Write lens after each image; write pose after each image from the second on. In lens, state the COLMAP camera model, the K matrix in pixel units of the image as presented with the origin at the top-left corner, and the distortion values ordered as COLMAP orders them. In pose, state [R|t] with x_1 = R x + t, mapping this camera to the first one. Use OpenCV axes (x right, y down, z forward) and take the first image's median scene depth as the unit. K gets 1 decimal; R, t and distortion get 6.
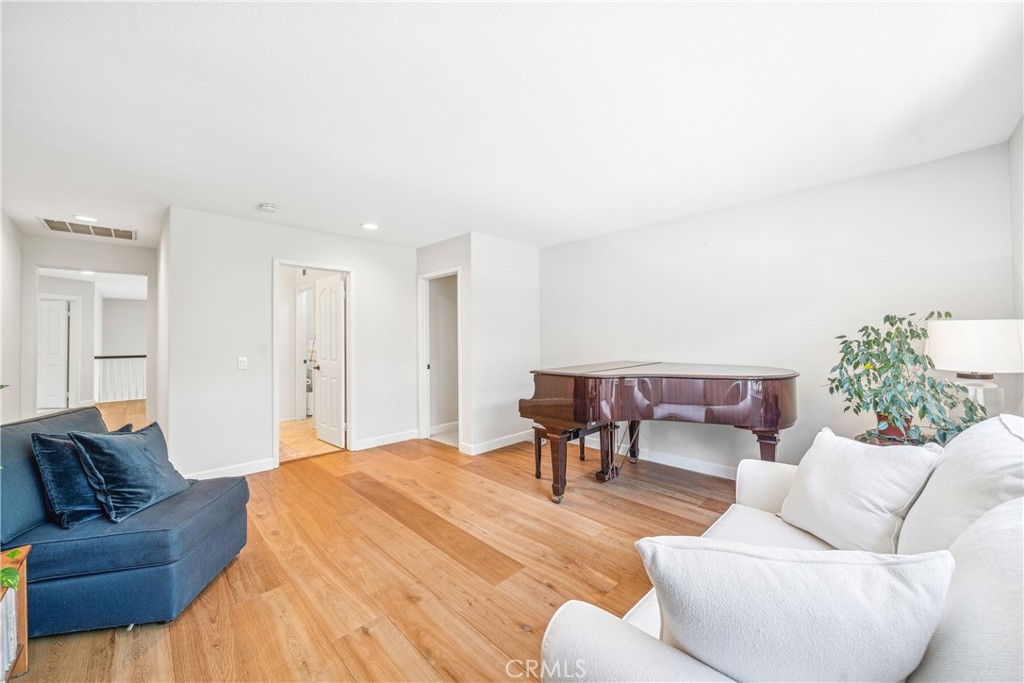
lens RADIAL K [[382.8, 0, 513.5], [0, 382.8, 338.4], [0, 0, 1]] dist [-0.000309, -0.000036]
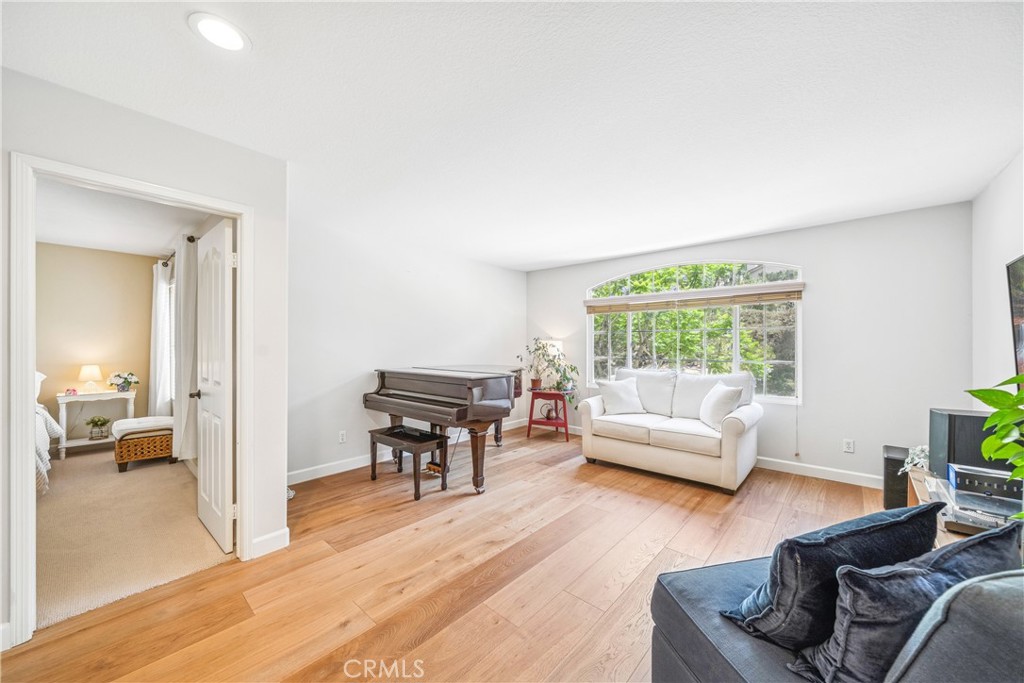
lens RADIAL K [[382.8, 0, 513.8], [0, 382.8, 344.8], [0, 0, 1]] dist [-0.000309, -0.000036]
pose [[-0.071301, 0.002652, 0.997451, -0.961158], [-0.002519, 0.999993, -0.002839, 0.000289], [-0.997452, -0.002715, -0.071293, 0.940982]]
